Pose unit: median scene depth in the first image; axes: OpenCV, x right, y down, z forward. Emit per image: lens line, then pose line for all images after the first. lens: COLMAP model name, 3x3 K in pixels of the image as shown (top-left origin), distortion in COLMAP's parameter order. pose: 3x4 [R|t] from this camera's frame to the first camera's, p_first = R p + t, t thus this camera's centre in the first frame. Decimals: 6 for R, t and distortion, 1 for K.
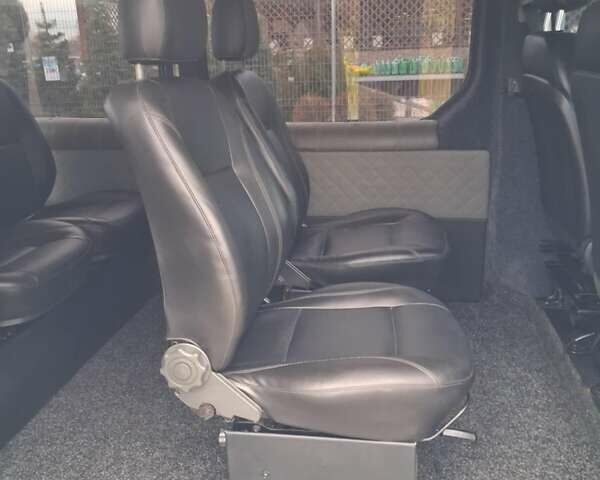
lens RADIAL K [[602.8, 0, 284.1], [0, 602.8, 253.5], [0, 0, 1]] dist [0.022763, -0.110245]
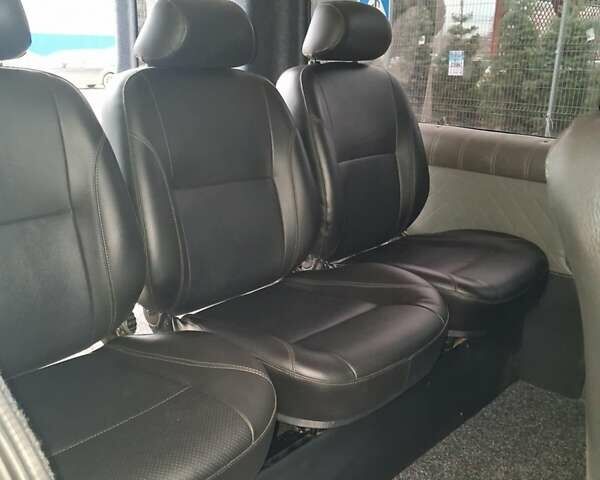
lens RADIAL K [[595.7, 0, 293.1], [0, 595.7, 253.0], [0, 0, 1]] dist [0.041339, -0.161900]
pose [[0.818081, 0.218049, -0.532164, -0.134575], [-0.214315, 0.974272, 0.069739, -0.112734], [0.533679, 0.056998, 0.843764, 0.370487]]
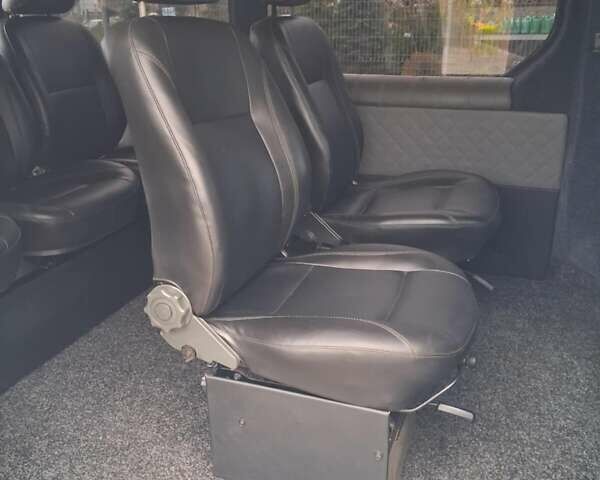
lens RADIAL K [[602.8, 0, 284.1], [0, 602.8, 253.5], [0, 0, 1]] dist [0.022763, -0.110245]
pose [[0.979465, 0.089690, -0.180567, 0.135187], [-0.077478, 0.994274, 0.073598, 0.004663], [0.186134, -0.058097, 0.980805, 0.030703]]
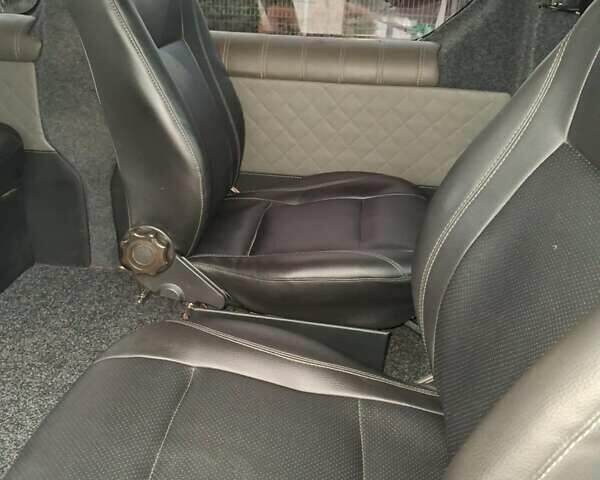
lens RADIAL K [[602.8, 0, 284.1], [0, 602.8, 253.5], [0, 0, 1]] dist [0.022763, -0.110245]
pose [[0.997416, 0.044311, 0.056554, 0.069054], [-0.051264, 0.990436, 0.128098, -0.083792], [-0.050337, -0.130666, 0.990148, 0.400860]]
